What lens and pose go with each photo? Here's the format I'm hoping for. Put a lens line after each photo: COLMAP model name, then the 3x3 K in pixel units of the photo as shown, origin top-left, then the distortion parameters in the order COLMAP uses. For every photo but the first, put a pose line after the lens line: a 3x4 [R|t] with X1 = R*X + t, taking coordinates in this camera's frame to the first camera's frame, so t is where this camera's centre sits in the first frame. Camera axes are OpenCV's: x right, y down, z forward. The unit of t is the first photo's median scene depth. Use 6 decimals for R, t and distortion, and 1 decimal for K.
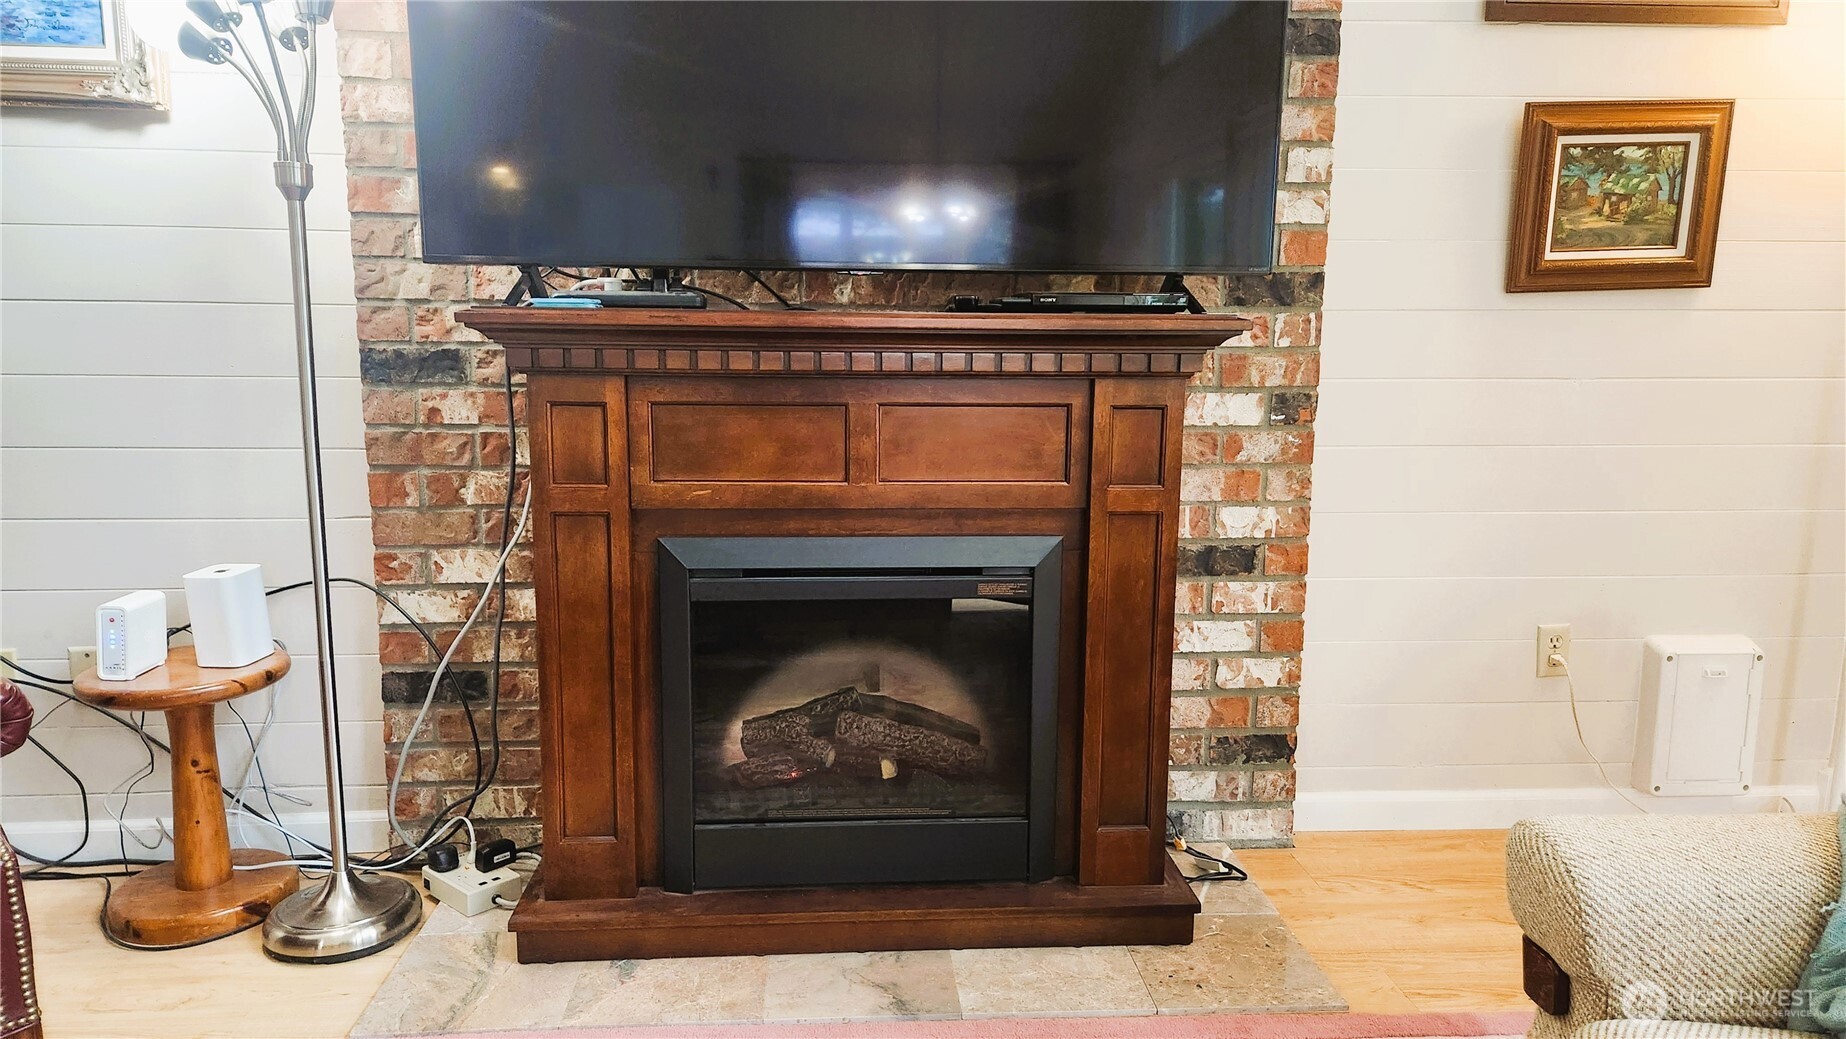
lens RADIAL K [[1215.9, 0, 921.5], [0, 1215.9, 536.6], [0, 0, 1]] dist [0.061874, -0.045913]
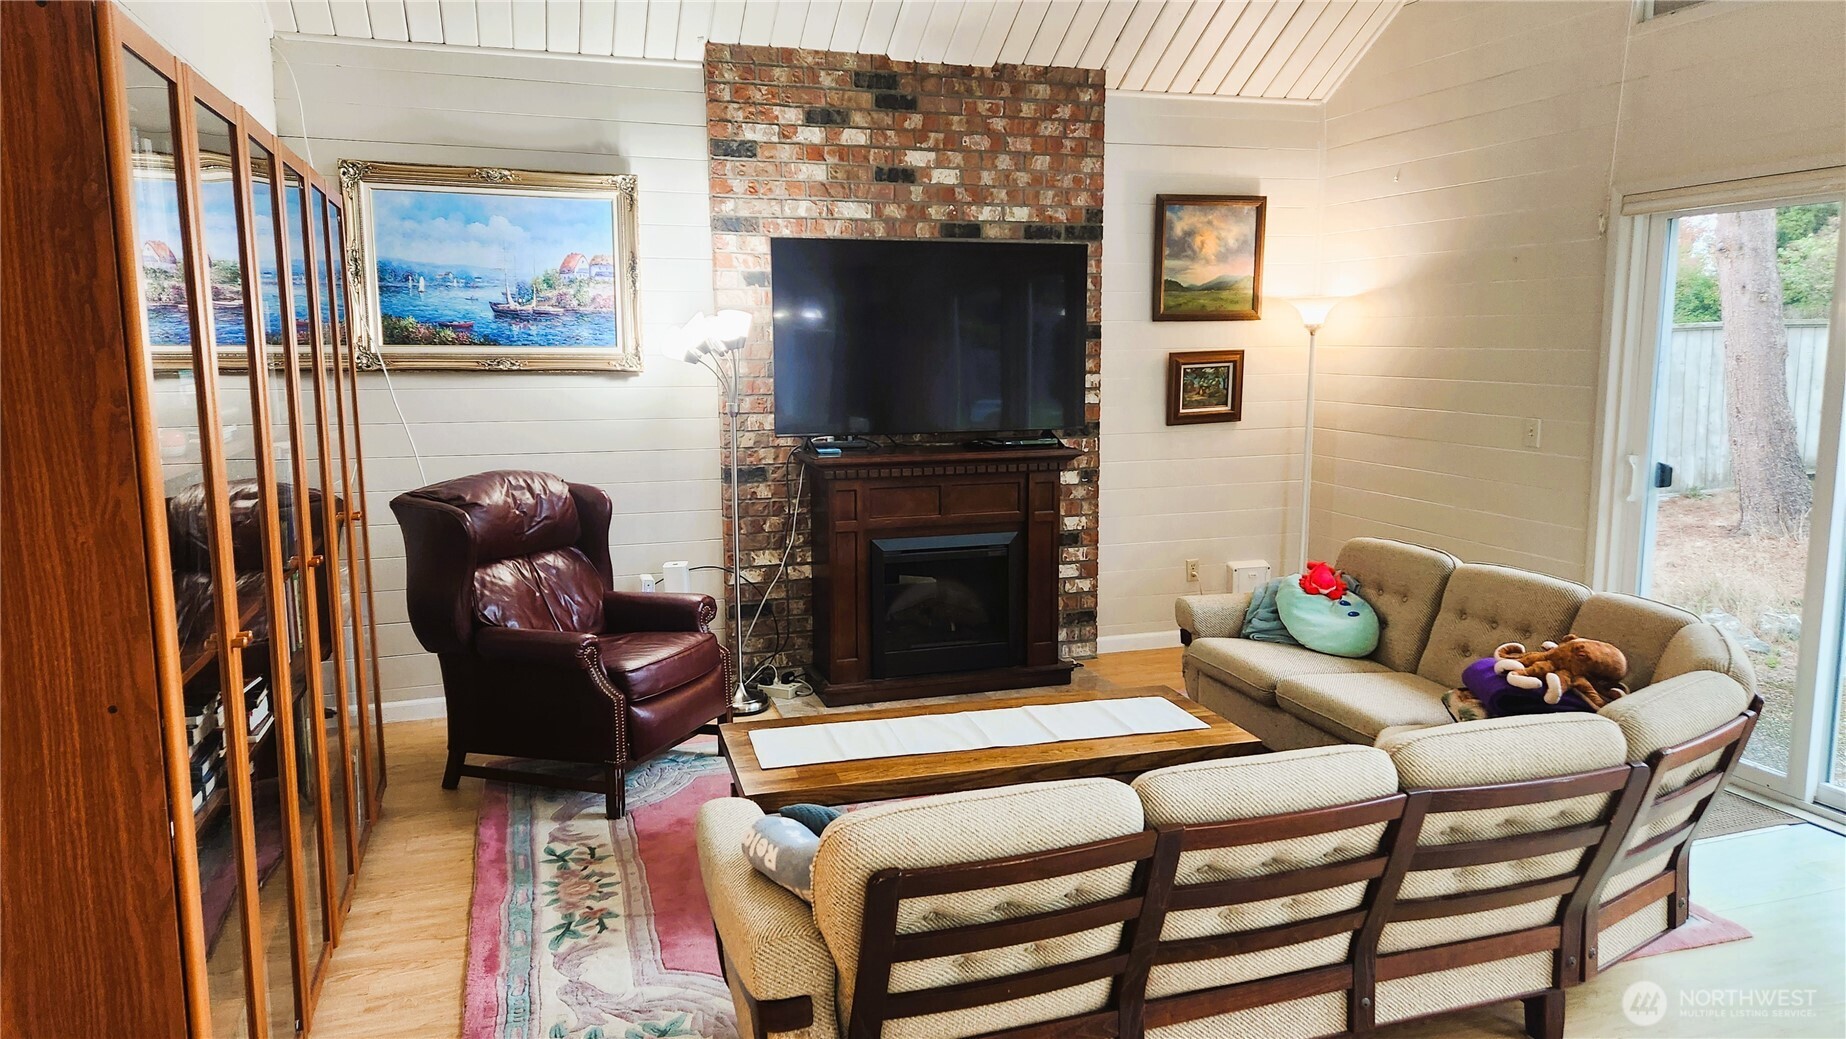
lens RADIAL K [[1226.9, 0, 923.0], [0, 1226.9, 519.5], [0, 0, 1]] dist [0.078192, -0.062593]
pose [[0.969896, -0.047192, 0.238904, -0.617335], [0.051839, 0.998568, -0.013201, -0.002388], [-0.237939, 0.025188, 0.970953, -1.317702]]
